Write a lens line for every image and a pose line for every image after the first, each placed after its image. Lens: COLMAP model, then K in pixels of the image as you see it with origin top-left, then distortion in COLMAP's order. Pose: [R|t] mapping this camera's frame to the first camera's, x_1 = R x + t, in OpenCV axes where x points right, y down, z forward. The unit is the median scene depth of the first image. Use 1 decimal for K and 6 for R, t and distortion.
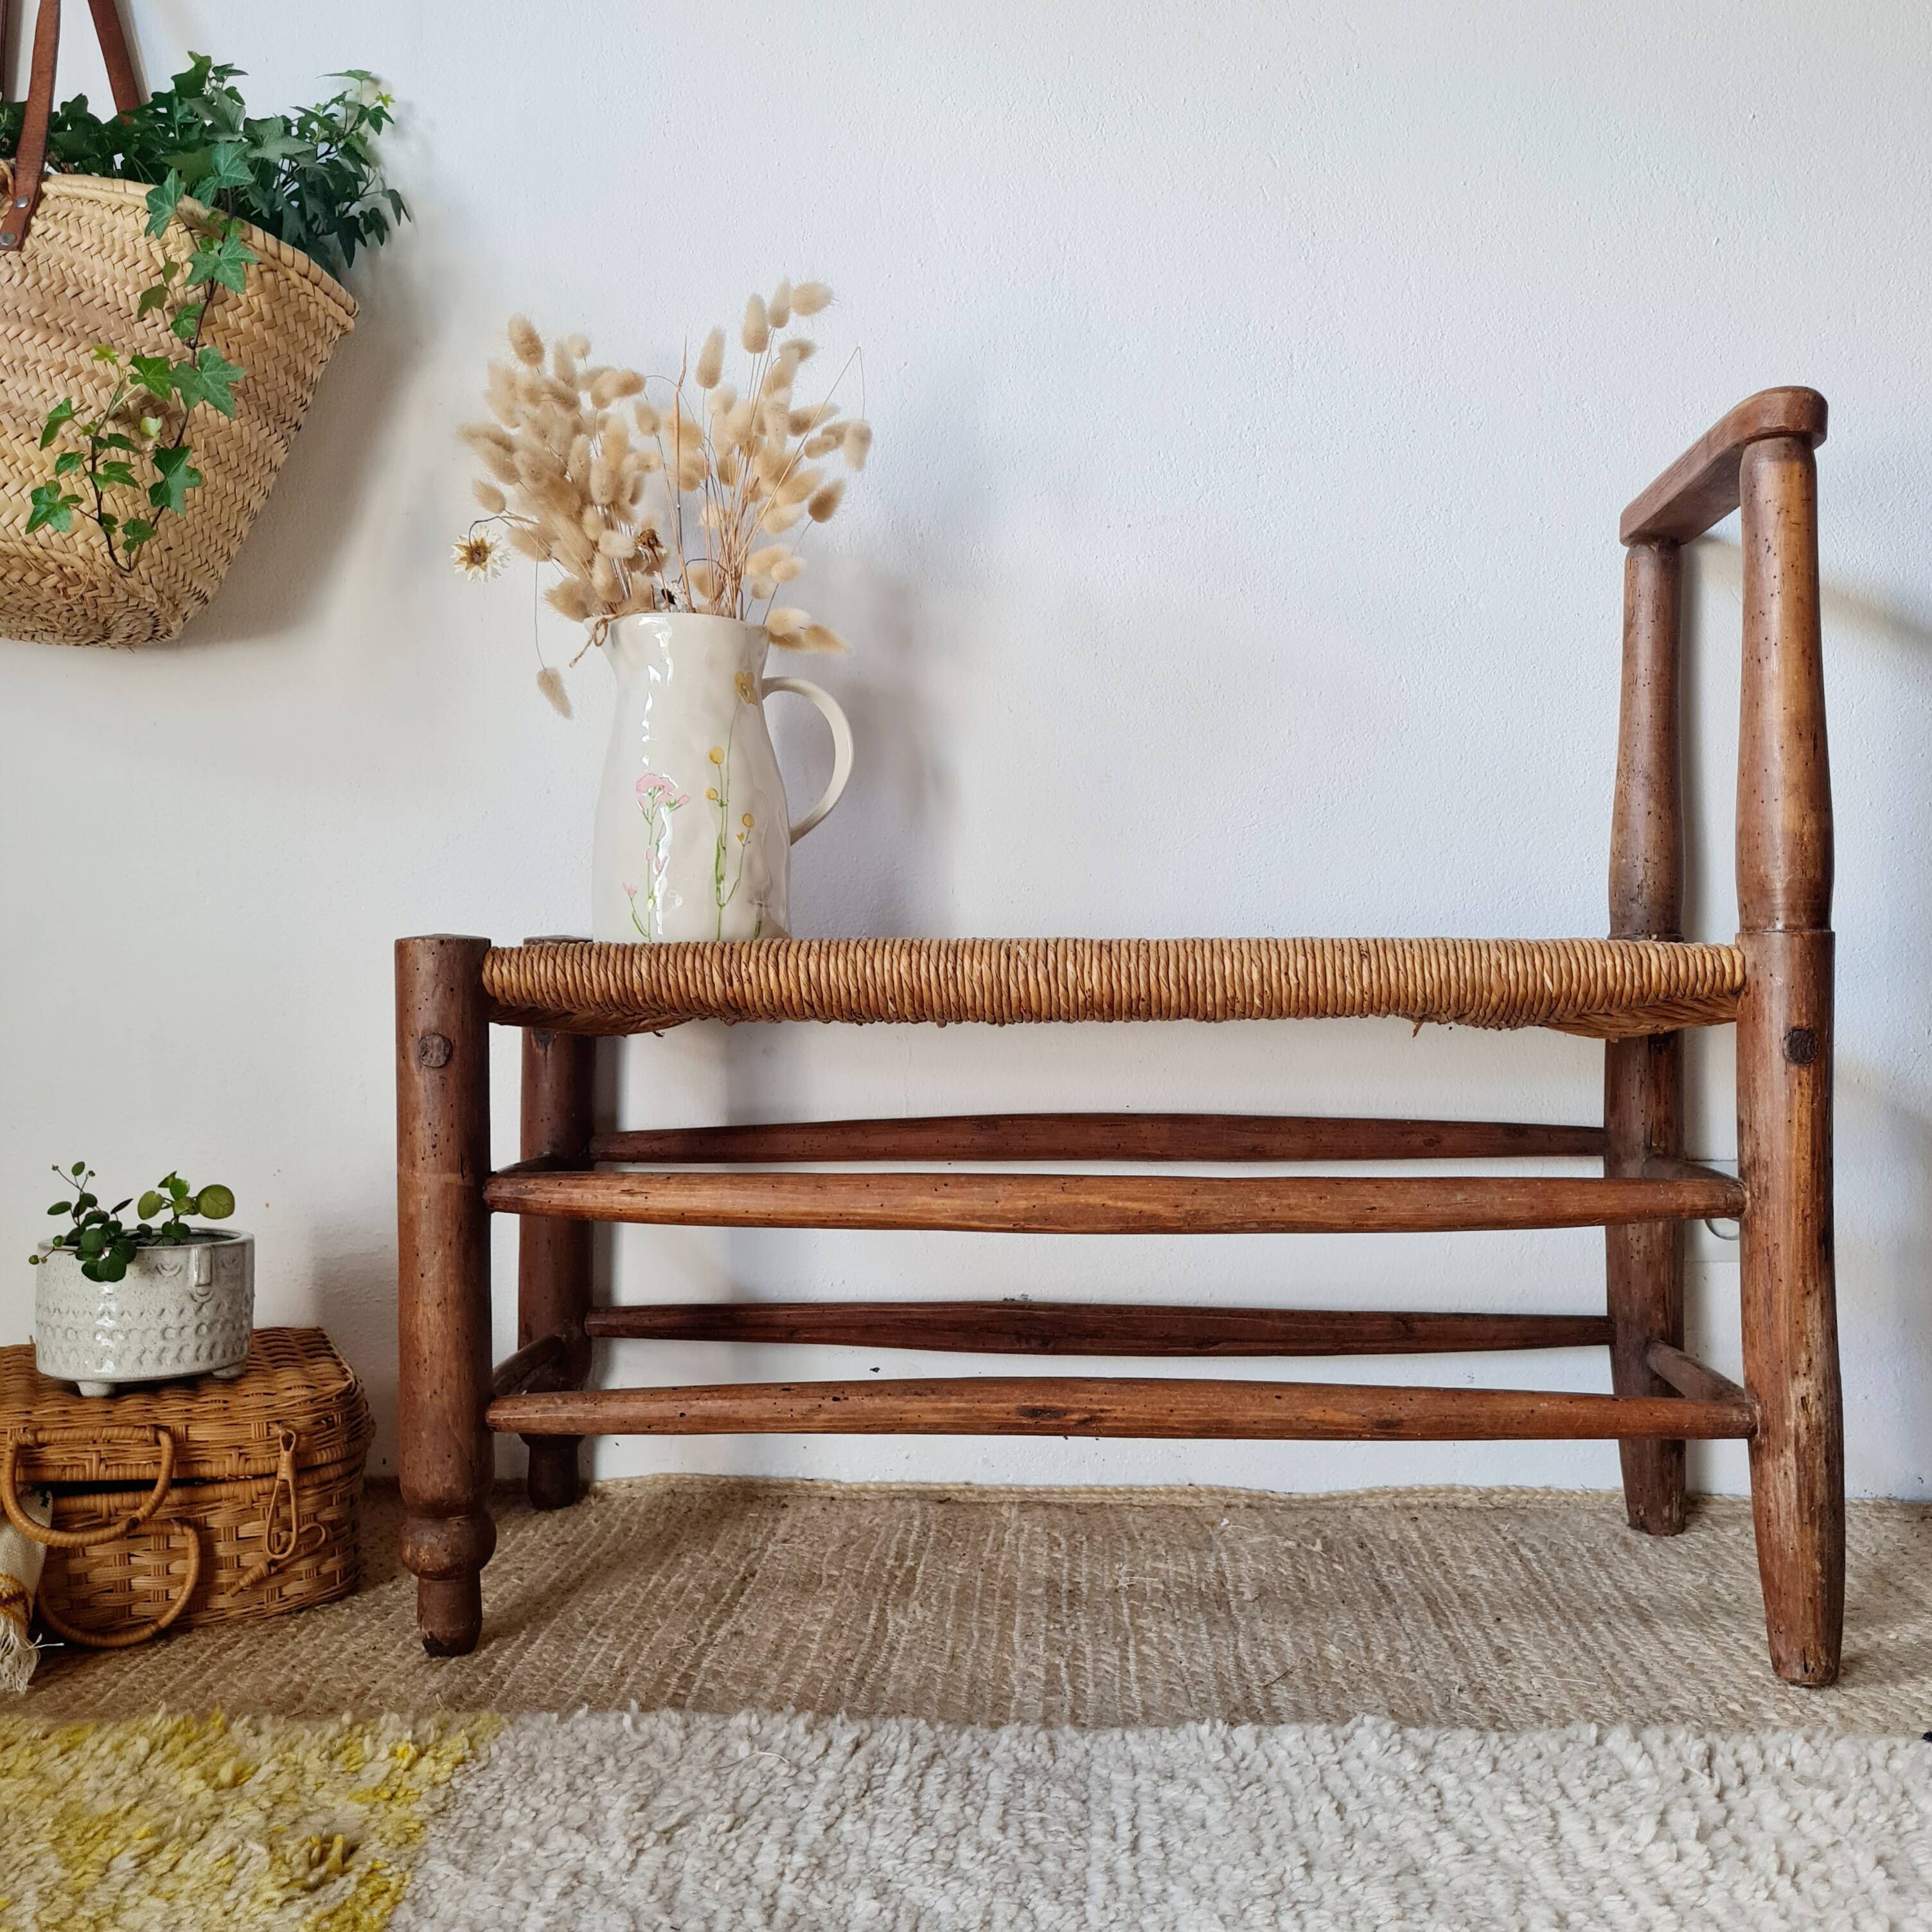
lens RADIAL K [[1897.8, 0, 966.0], [0, 1897.8, 966.0], [0, 0, 1]] dist [0.052622, -0.015018]
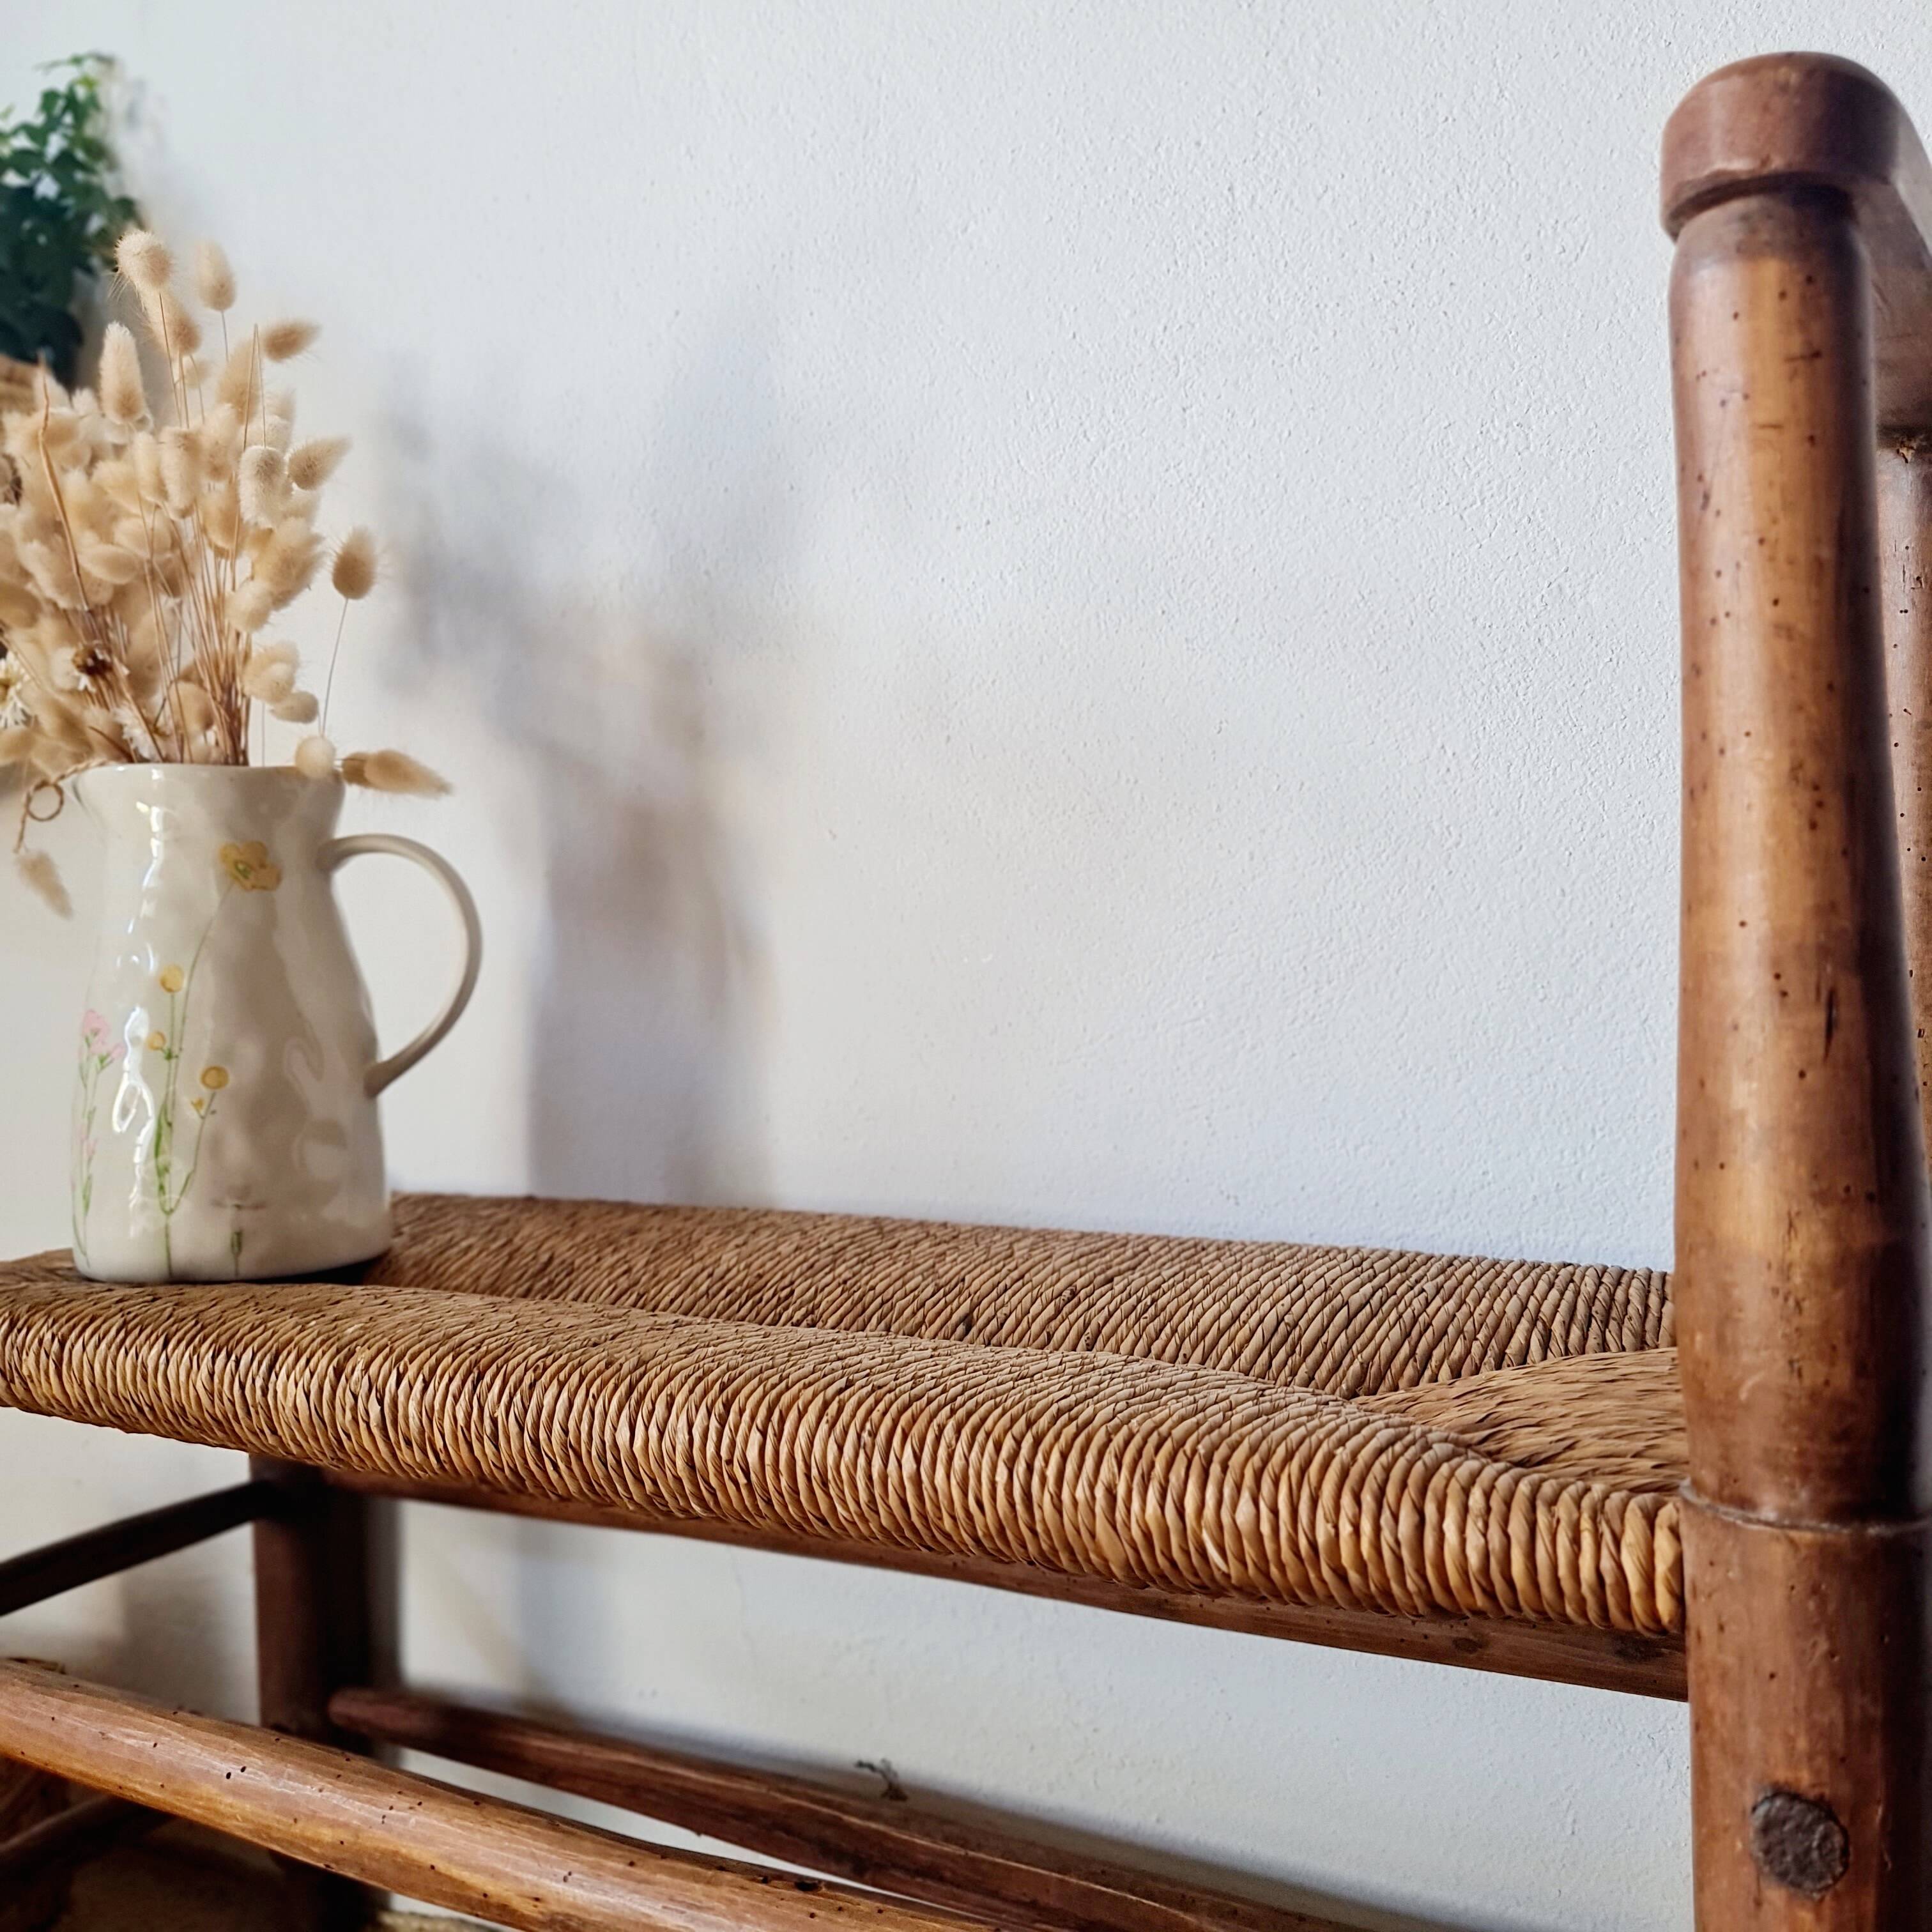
lens RADIAL K [[1921.2, 0, 970.3], [0, 1921.2, 943.1], [0, 0, 1]] dist [0.034888, -0.010288]
pose [[0.890018, -0.016313, -0.455634, 0.430896], [0.024467, 0.999629, 0.012002, -0.128497], [0.455269, -0.021830, 0.890086, 0.550361]]
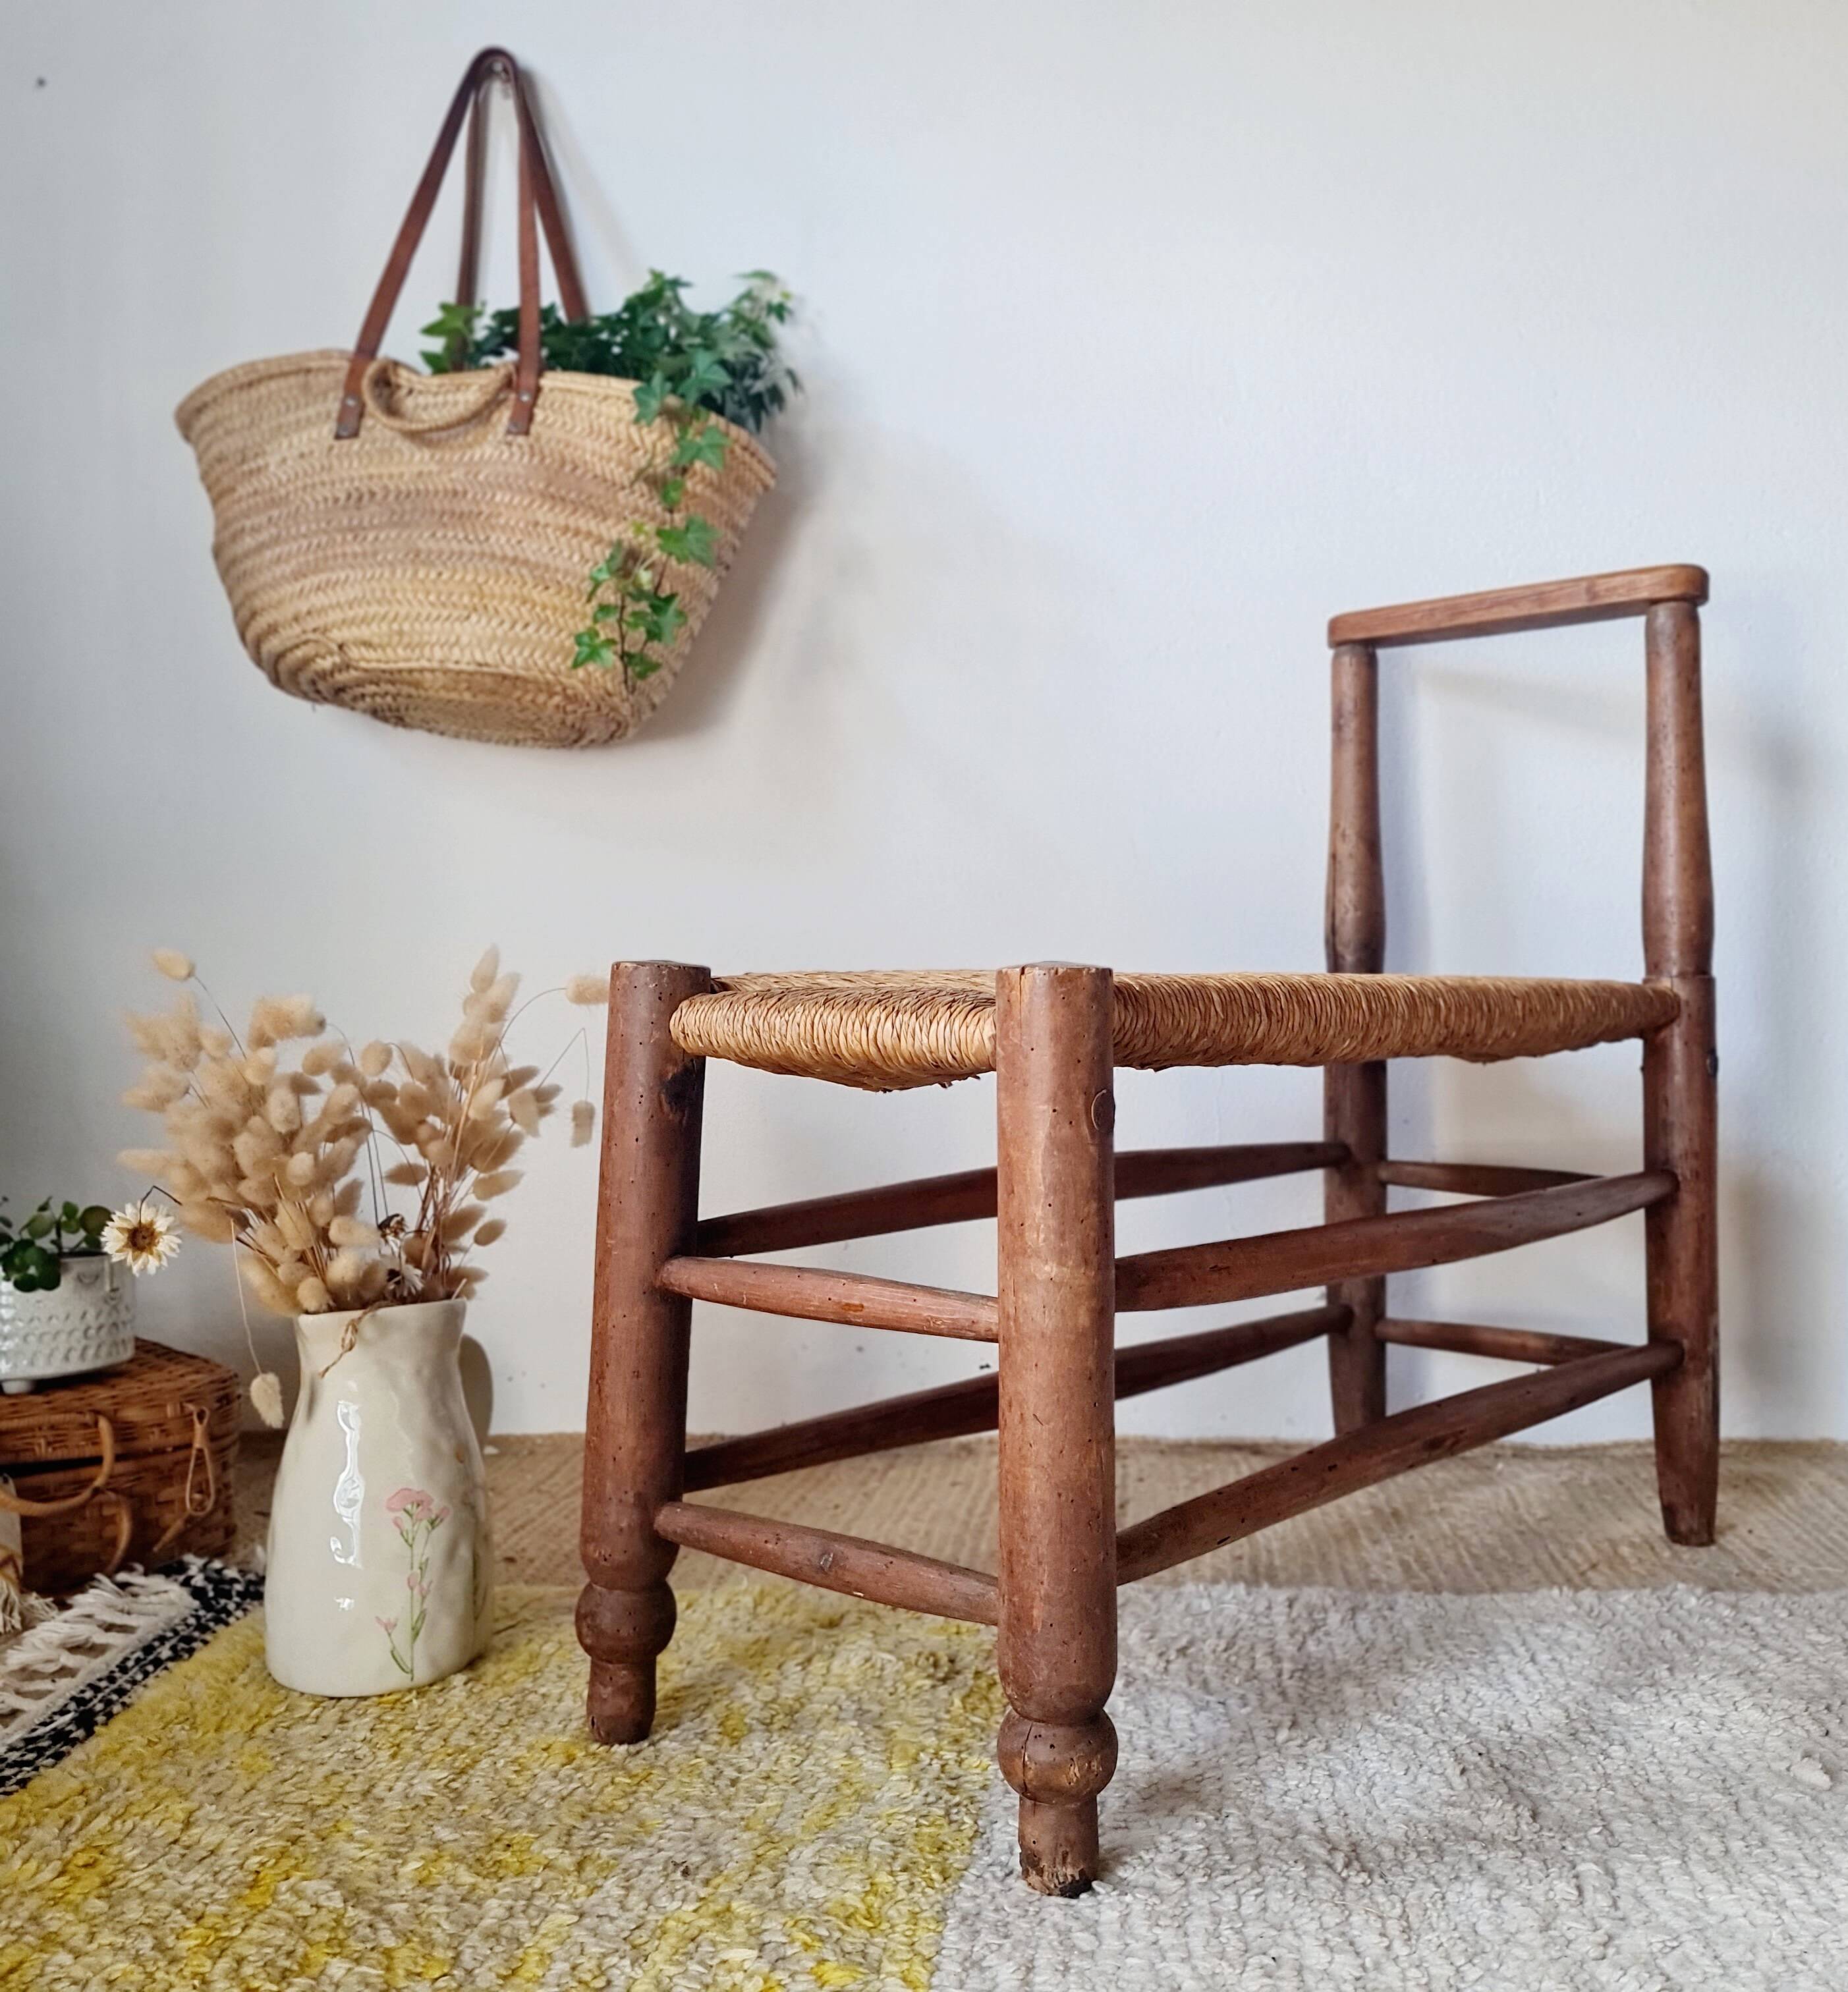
lens RADIAL K [[1953.6, 0, 996.2], [0, 1953.6, 975.0], [0, 0, 1]] dist [0.061496, -0.017883]
pose [[0.999953, -0.009550, -0.001560, -0.205675], [0.009521, 0.999805, -0.017303, 0.001712], [0.001725, 0.017287, 0.999849, -0.282601]]
